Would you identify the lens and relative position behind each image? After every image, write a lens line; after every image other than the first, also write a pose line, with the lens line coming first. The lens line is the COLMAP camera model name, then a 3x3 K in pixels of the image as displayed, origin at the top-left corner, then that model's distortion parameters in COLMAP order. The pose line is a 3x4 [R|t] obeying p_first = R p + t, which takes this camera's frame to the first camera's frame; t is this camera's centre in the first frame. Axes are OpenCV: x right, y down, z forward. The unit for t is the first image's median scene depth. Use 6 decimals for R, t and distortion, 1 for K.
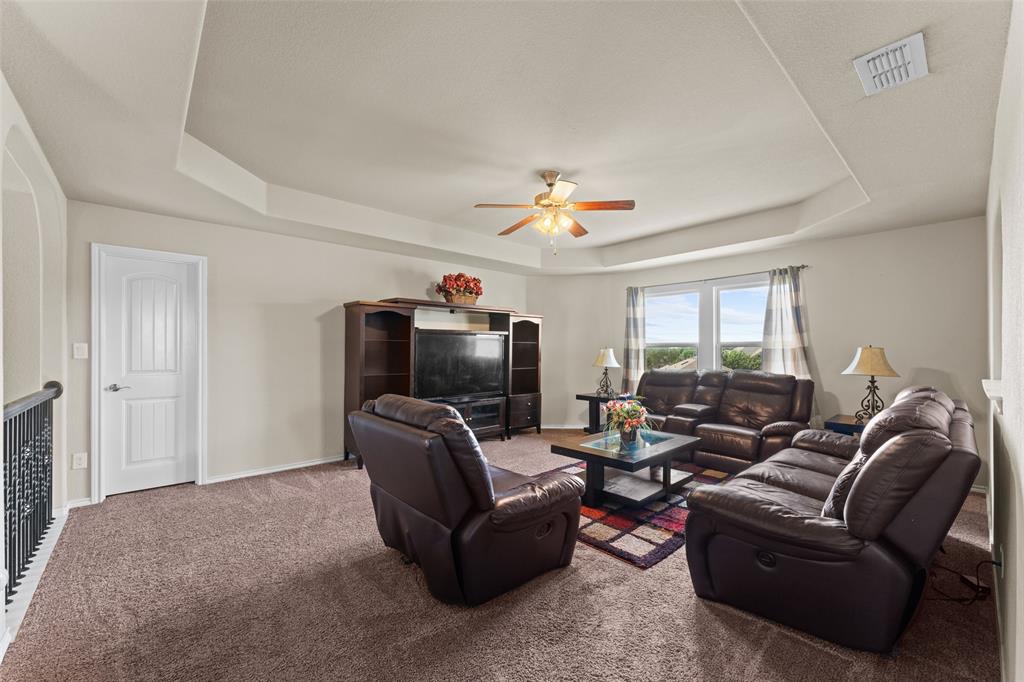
lens RADIAL K [[405.8, 0, 505.4], [0, 405.8, 345.8], [0, 0, 1]] dist [0.000433, 0.000073]
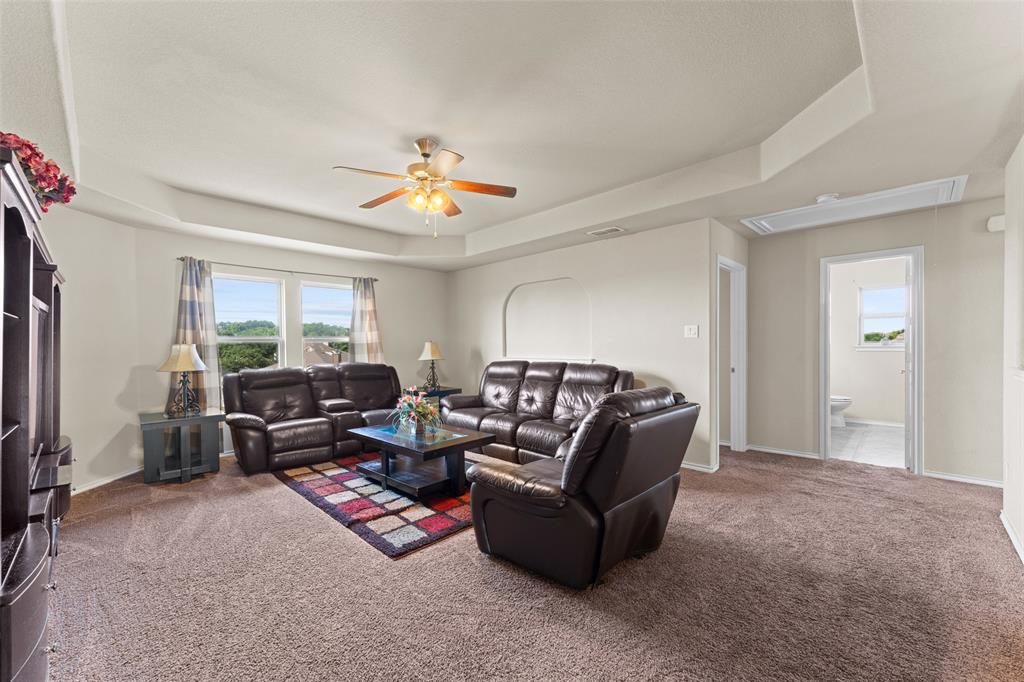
lens RADIAL K [[405.8, 0, 505.4], [0, 405.8, 345.8], [0, 0, 1]] dist [0.000433, 0.000073]
pose [[-0.061557, -0.007839, 0.998073, -0.737615], [0.000956, 0.999968, 0.007913, 0.005893], [-0.998103, 0.001442, -0.061547, 0.840646]]
